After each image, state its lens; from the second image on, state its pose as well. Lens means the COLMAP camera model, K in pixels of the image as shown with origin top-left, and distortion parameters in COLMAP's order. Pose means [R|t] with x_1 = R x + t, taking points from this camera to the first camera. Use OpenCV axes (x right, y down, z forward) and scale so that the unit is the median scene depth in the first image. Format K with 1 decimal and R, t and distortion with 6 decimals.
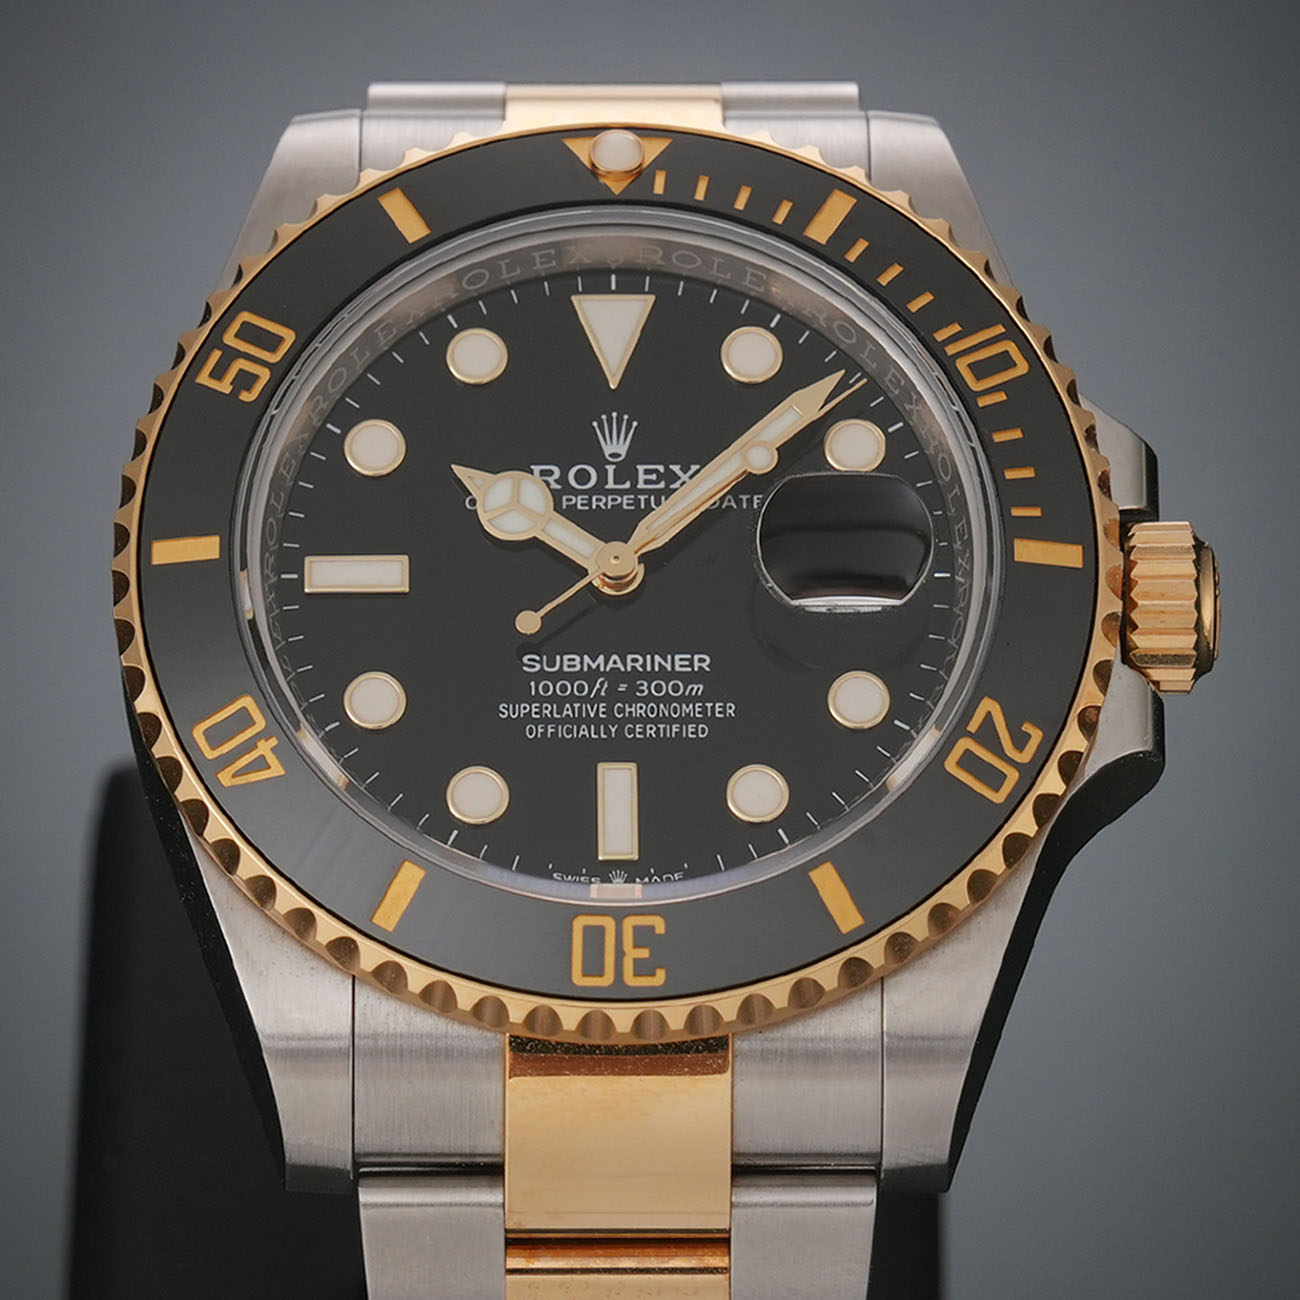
lens RADIAL K [[9638.2, 0, 650.0], [0, 9638.2, 650.0], [0, 0, 1]] dist [0.318426, -12.549710]
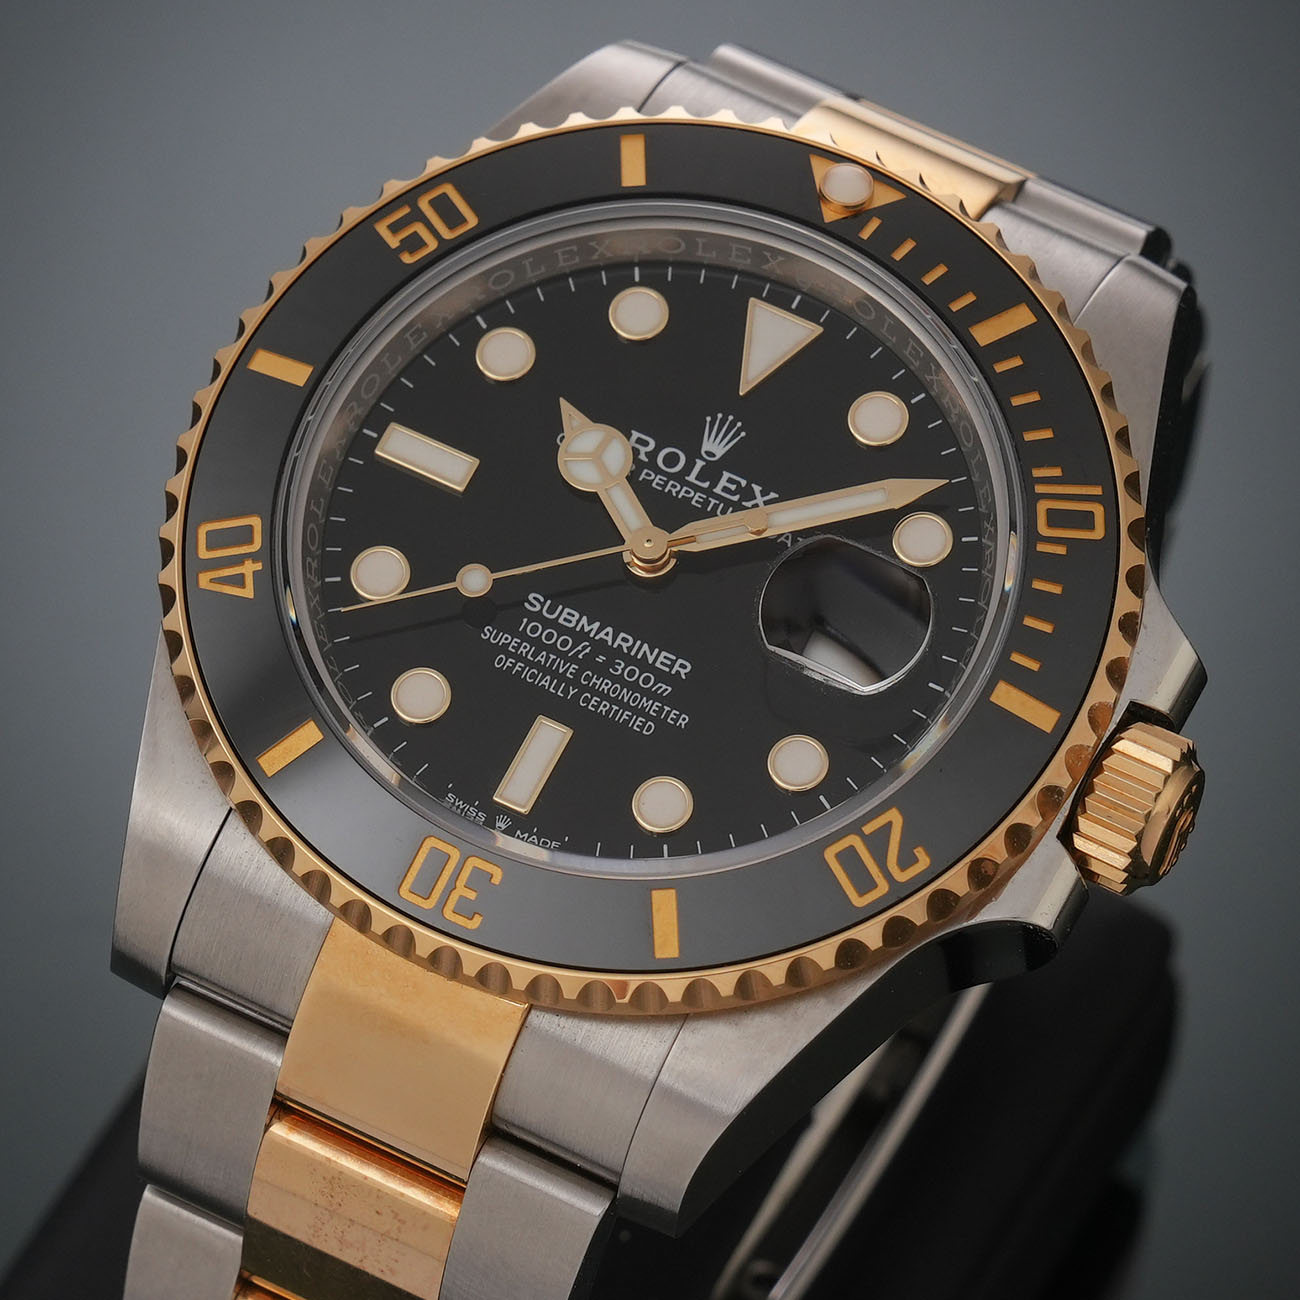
lens RADIAL K [[9638.2, 0, 650.0], [0, 9638.2, 650.0], [0, 0, 1]] dist [0.318426, -12.549710]
pose [[0.883205, 0.401826, -0.241837, 0.248920], [-0.401140, 0.914403, 0.054343, -0.054706], [0.242973, 0.049015, 0.968794, 0.008385]]
